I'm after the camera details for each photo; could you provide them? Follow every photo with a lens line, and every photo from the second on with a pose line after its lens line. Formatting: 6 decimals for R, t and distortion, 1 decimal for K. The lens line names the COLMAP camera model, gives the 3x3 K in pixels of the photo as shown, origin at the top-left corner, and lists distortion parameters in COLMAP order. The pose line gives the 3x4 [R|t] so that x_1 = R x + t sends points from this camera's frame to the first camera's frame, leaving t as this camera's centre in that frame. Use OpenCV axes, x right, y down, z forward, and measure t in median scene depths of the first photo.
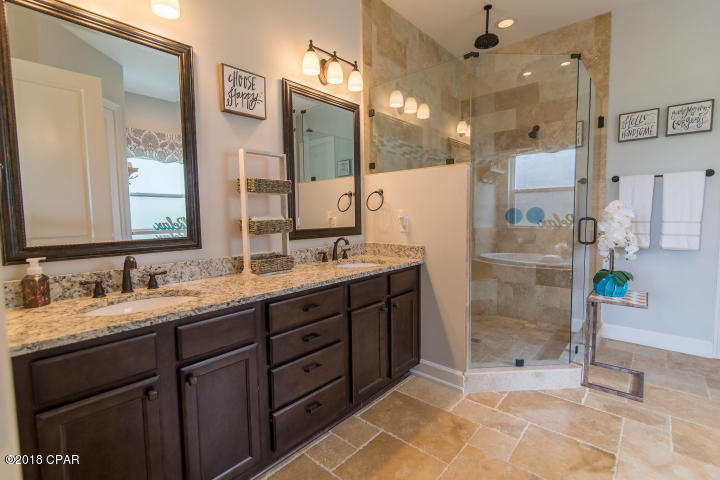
lens RADIAL K [[328.7, 0, 357.4], [0, 328.7, 237.8], [0, 0, 1]] dist [-0.000006, 0.000154]
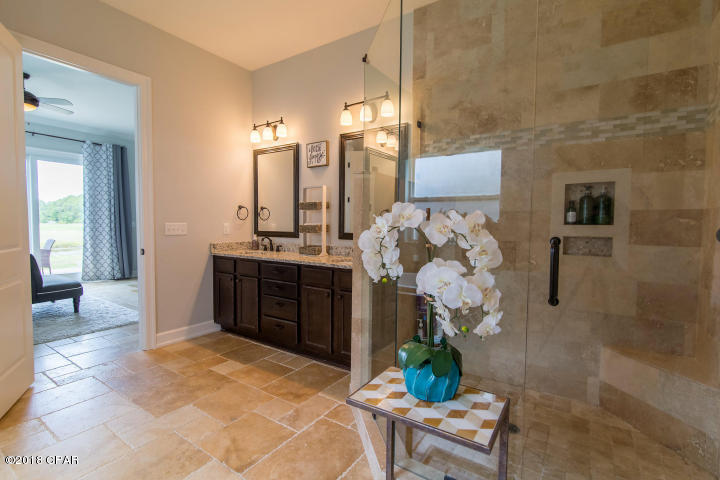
lens RADIAL K [[328.7, 0, 357.4], [0, 328.7, 237.8], [0, 0, 1]] dist [-0.000006, 0.000154]
pose [[0.152277, 0.054264, -0.986847, 1.493522], [-0.081965, 0.995745, 0.042106, -0.079540], [0.984933, 0.074475, 0.156076, 0.971354]]
